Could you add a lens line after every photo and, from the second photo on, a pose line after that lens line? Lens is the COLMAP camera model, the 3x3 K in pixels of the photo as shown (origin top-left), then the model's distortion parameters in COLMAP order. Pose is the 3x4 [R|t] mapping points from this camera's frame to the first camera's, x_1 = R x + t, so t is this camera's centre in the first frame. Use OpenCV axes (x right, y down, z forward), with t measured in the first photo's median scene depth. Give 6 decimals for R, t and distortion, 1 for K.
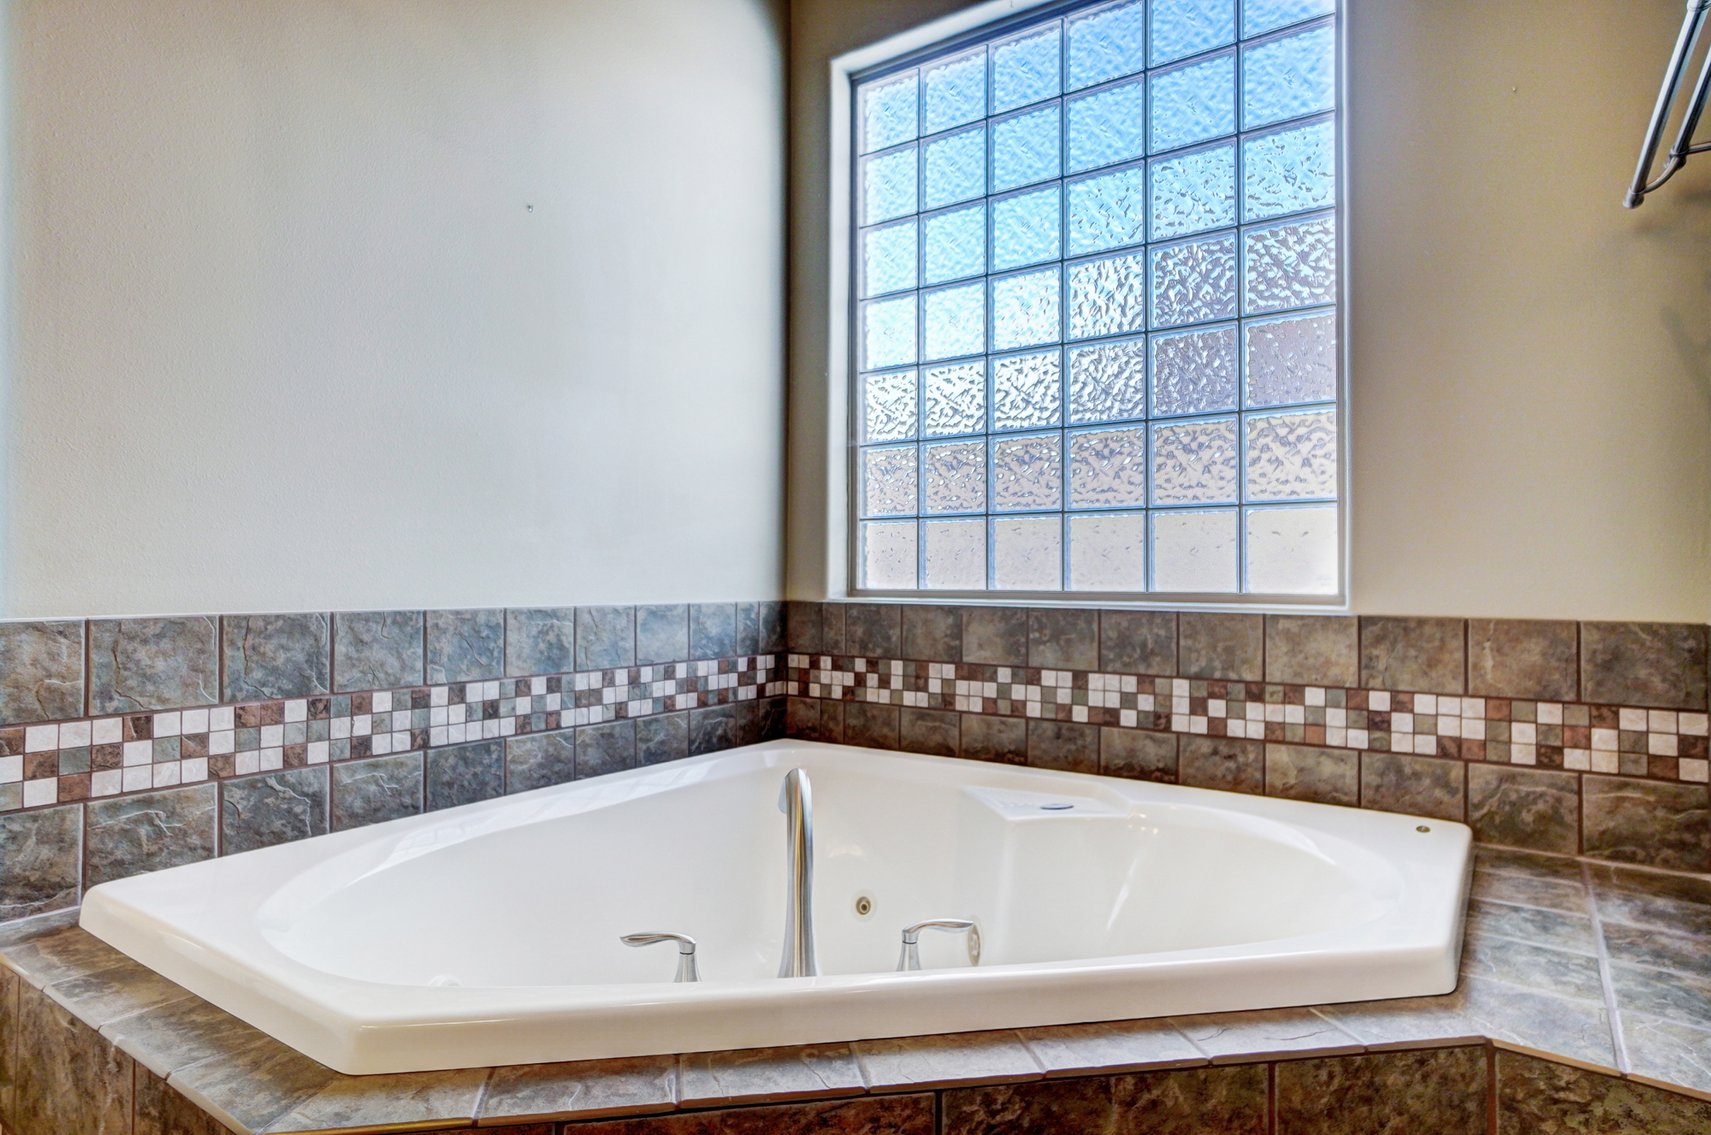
lens RADIAL K [[952.5, 0, 849.3], [0, 952.5, 554.3], [0, 0, 1]] dist [-0.003779, 0.003931]
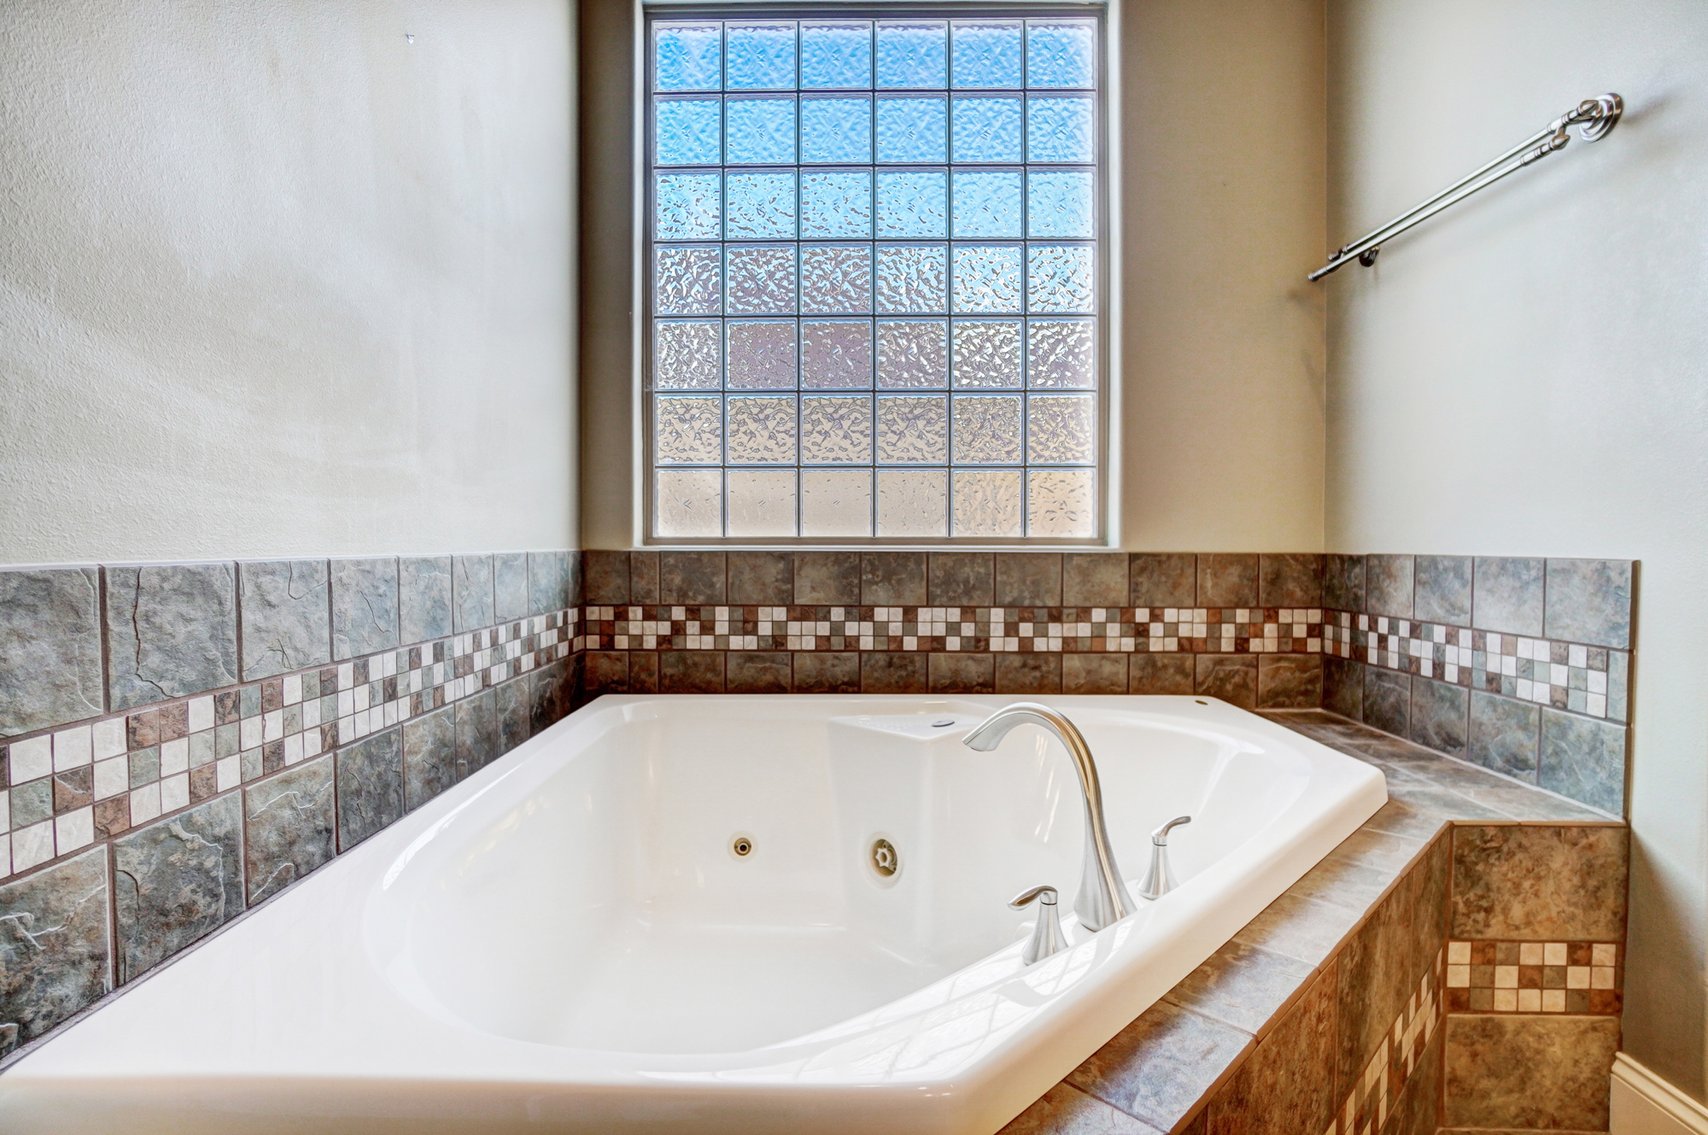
lens RADIAL K [[837.8, 0, 871.1], [0, 837.8, 551.7], [0, 0, 1]] dist [-0.033822, 0.013539]
pose [[0.825446, -0.011206, 0.564370, -0.430321], [-0.013072, 0.999155, 0.038958, 0.022089], [-0.564330, -0.039535, 0.824602, 0.237497]]
